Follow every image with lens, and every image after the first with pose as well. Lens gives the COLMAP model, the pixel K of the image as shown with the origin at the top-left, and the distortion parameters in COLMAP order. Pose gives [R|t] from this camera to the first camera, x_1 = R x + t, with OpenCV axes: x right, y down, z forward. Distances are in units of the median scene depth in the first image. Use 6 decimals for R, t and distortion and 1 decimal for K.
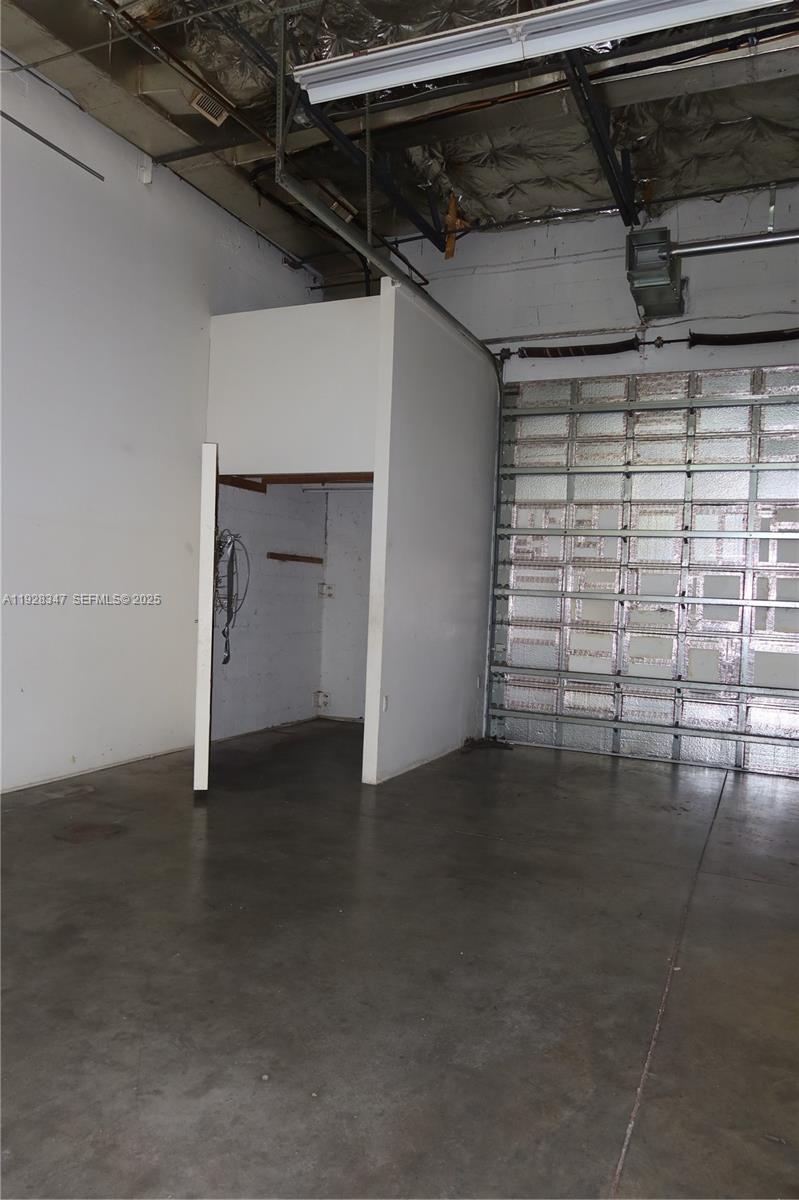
lens RADIAL K [[823.8, 0, 404.0], [0, 823.8, 598.3], [0, 0, 1]] dist [-0.028608, 0.010004]
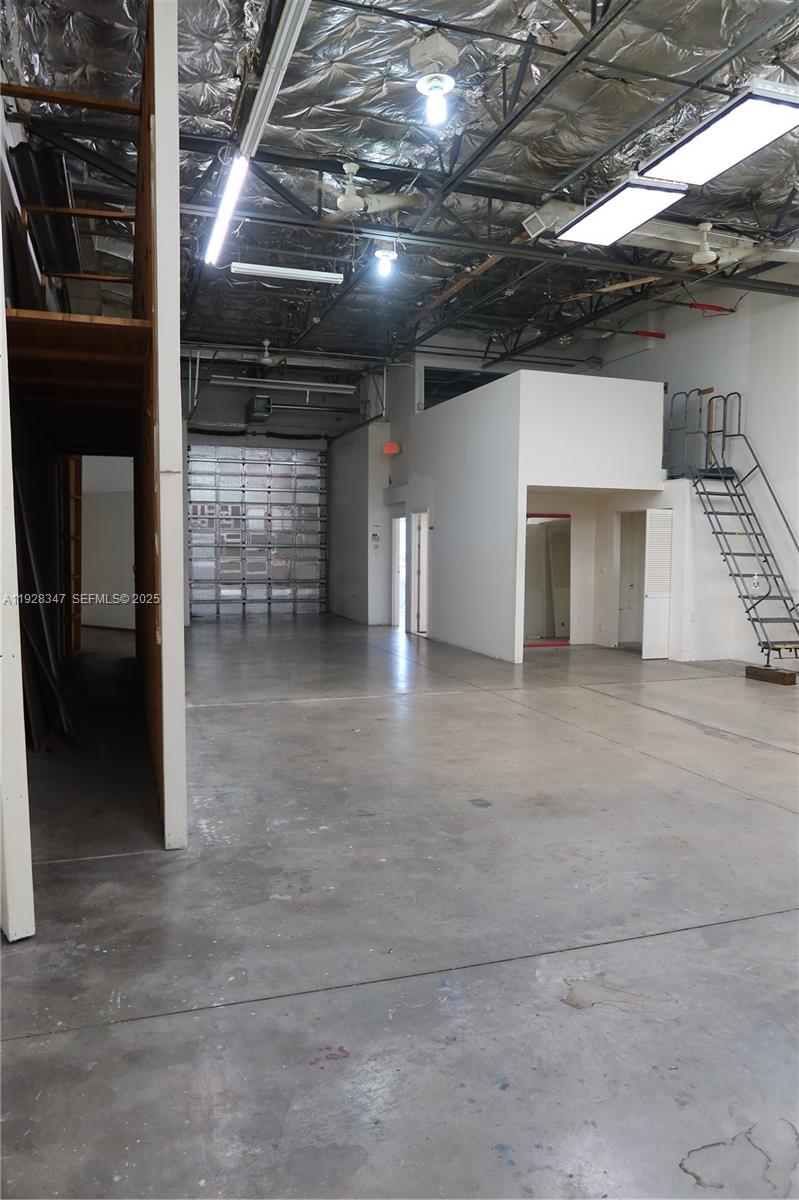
lens RADIAL K [[823.8, 0, 401.3], [0, 823.8, 600.2], [0, 0, 1]] dist [-0.028608, 0.010004]
pose [[0.729304, -0.083740, 0.679046, -0.974905], [0.031628, 0.995547, 0.088801, -0.038898], [-0.683459, -0.043286, 0.728705, -0.961824]]
